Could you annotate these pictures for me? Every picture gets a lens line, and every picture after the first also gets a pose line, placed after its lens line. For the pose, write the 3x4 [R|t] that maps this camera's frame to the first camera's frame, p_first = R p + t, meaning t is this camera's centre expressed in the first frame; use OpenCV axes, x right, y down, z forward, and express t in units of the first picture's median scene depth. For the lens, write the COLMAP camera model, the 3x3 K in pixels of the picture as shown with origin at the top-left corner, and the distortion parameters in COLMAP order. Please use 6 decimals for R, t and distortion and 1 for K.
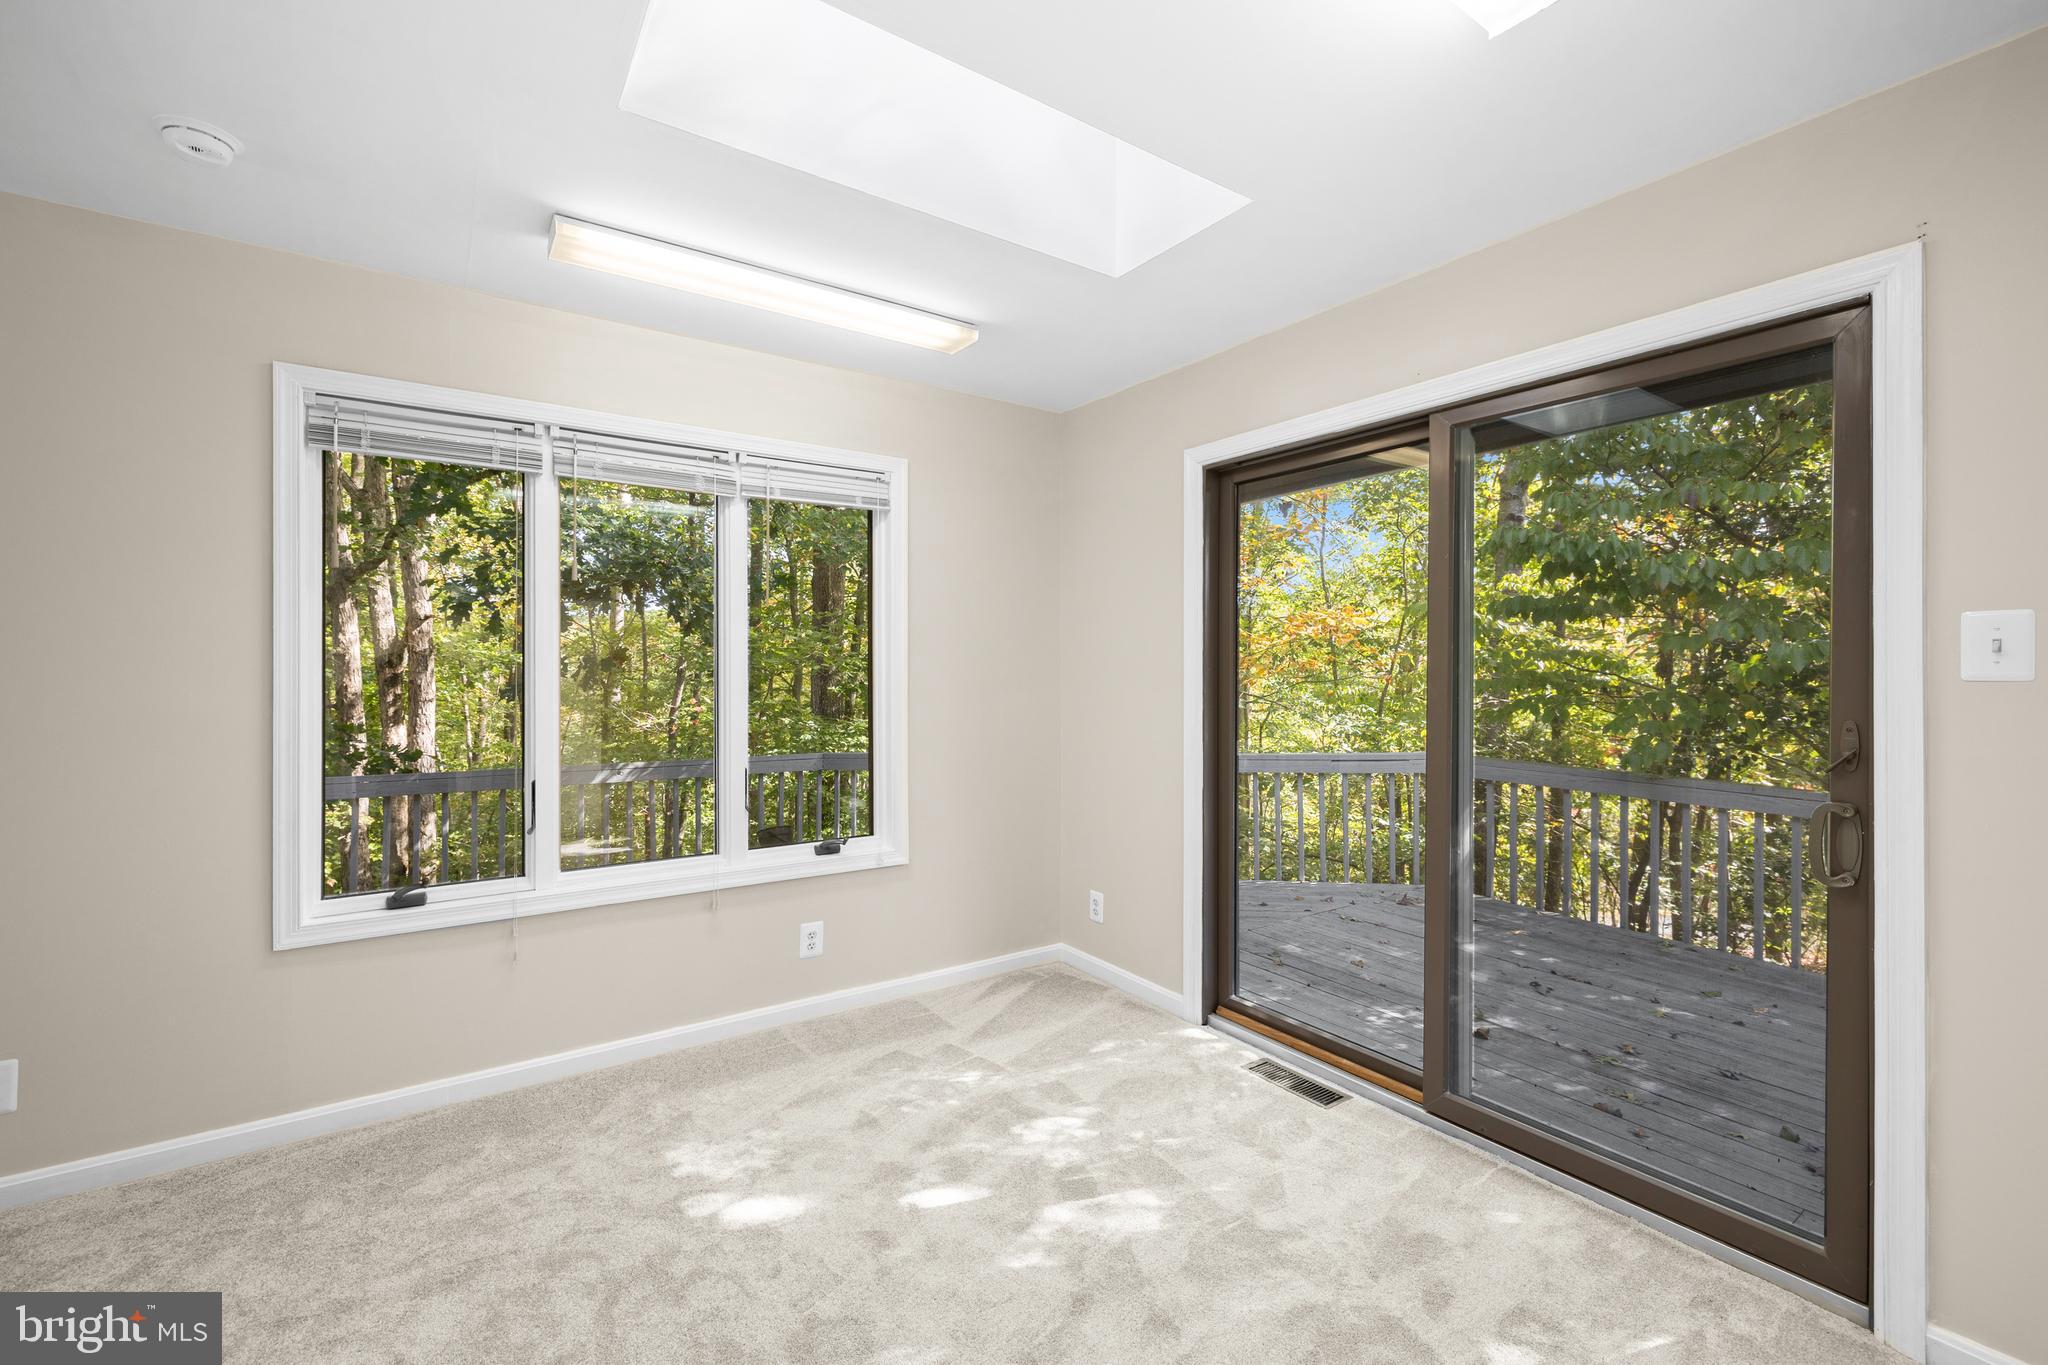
lens RADIAL K [[863.2, 0, 1017.0], [0, 863.2, 674.0], [0, 0, 1]] dist [0.000733, 0.000058]
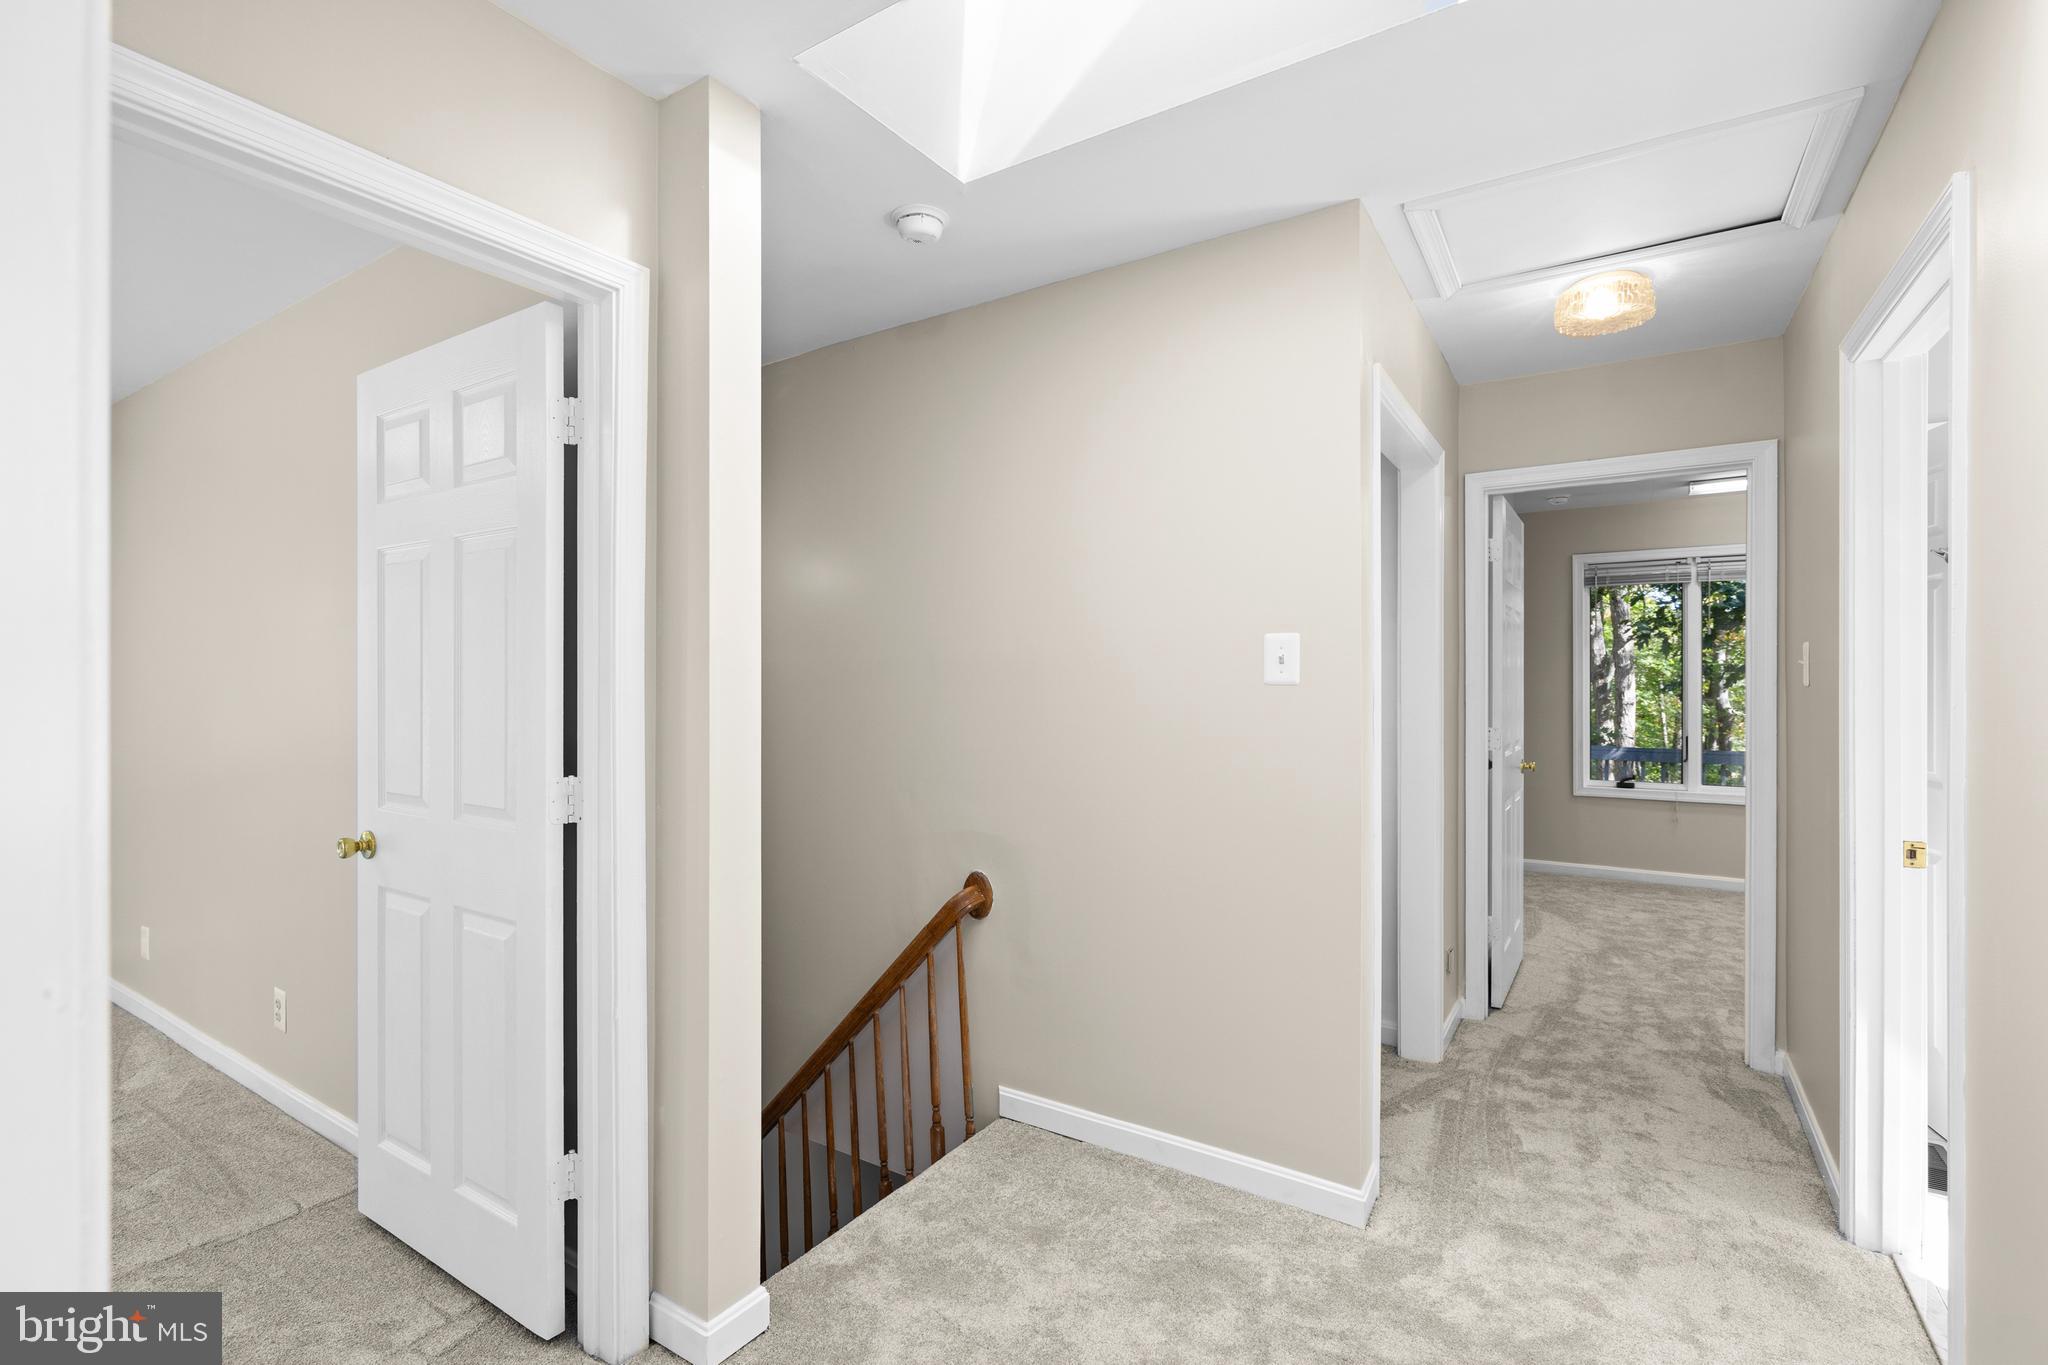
lens RADIAL K [[918.2, 0, 1026.1], [0, 918.2, 682.6], [0, 0, 1]] dist [-0.001928, -0.000570]
pose [[0.381498, -0.013877, -0.924265, 0.732057], [0.003254, 0.999901, -0.013669, 0.046745], [0.924364, 0.002207, 0.381506, -1.078024]]
